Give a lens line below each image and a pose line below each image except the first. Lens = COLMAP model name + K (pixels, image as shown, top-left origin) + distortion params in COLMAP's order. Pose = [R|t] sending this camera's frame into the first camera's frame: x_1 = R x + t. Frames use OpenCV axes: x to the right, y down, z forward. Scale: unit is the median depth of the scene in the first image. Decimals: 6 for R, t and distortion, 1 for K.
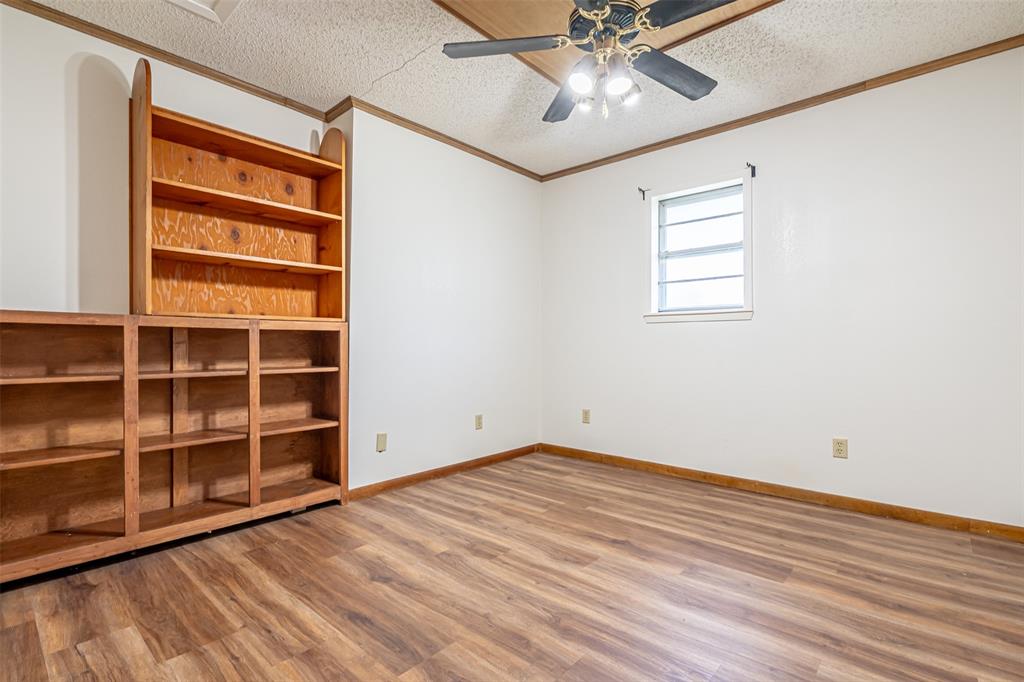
lens RADIAL K [[464.2, 0, 507.1], [0, 464.2, 341.5], [0, 0, 1]] dist [-0.014332, 0.000407]
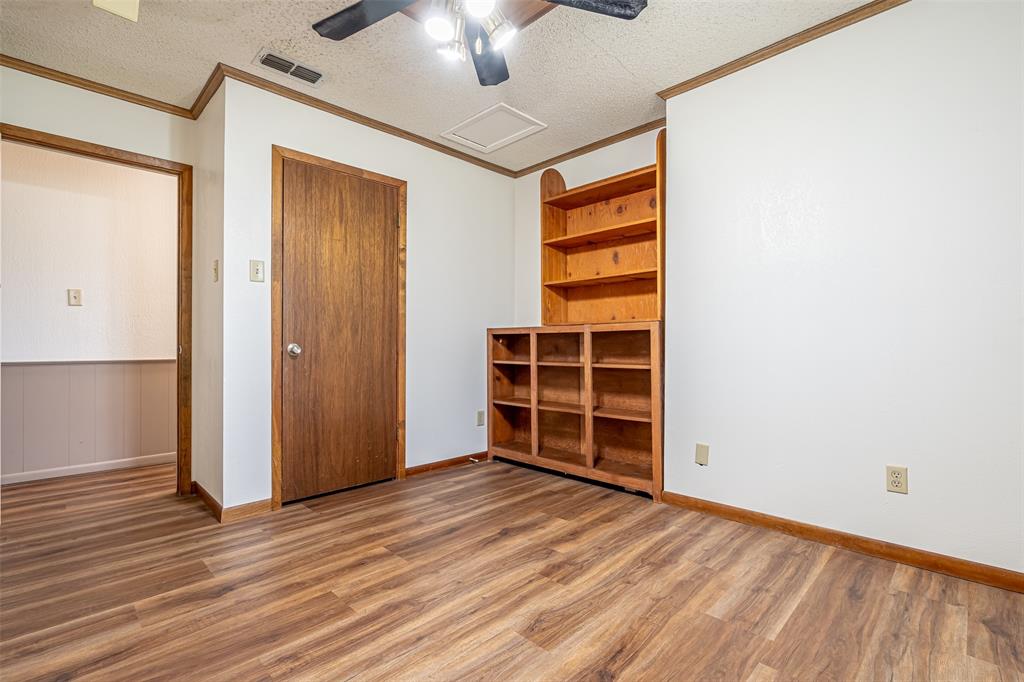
lens RADIAL K [[465.1, 0, 517.1], [0, 465.1, 339.2], [0, 0, 1]] dist [-0.002735, 0.000594]
pose [[-0.026131, -0.008722, -0.999620, 0.889661], [0.013824, 0.999863, -0.009086, 0.002638], [0.999563, -0.014056, -0.026006, 0.960103]]
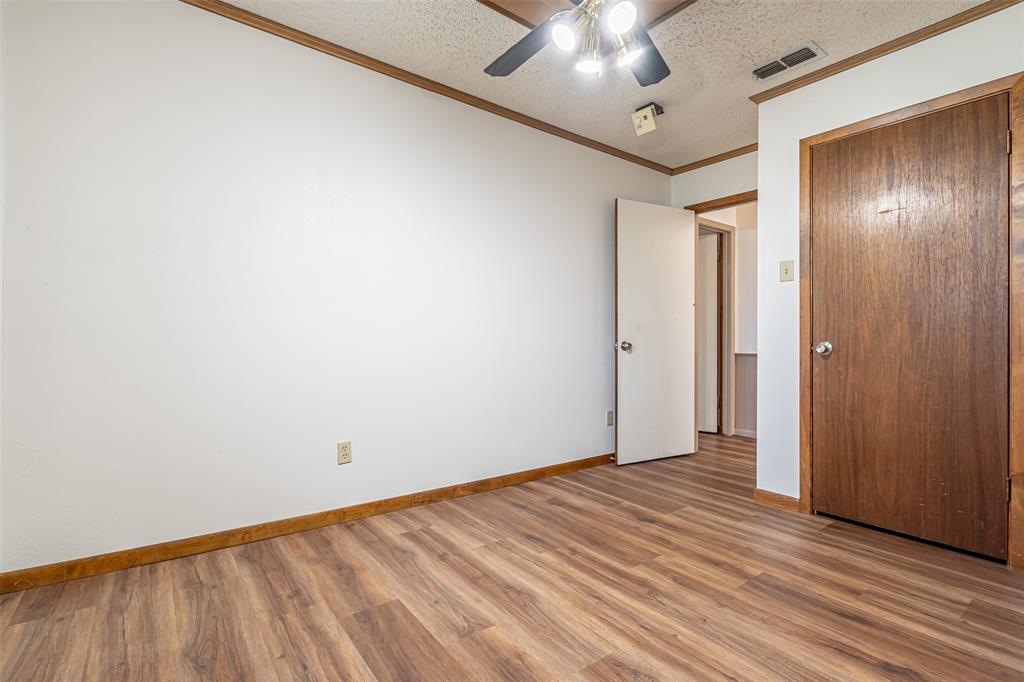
lens RADIAL K [[484.7, 0, 514.4], [0, 484.7, 332.0], [0, 0, 1]] dist [-0.011819, -0.000006]
pose [[-0.984946, -0.007457, 0.172699, 0.176703], [-0.011905, 0.999623, -0.024730, 0.008686], [-0.172449, -0.026414, -0.984664, 1.660427]]
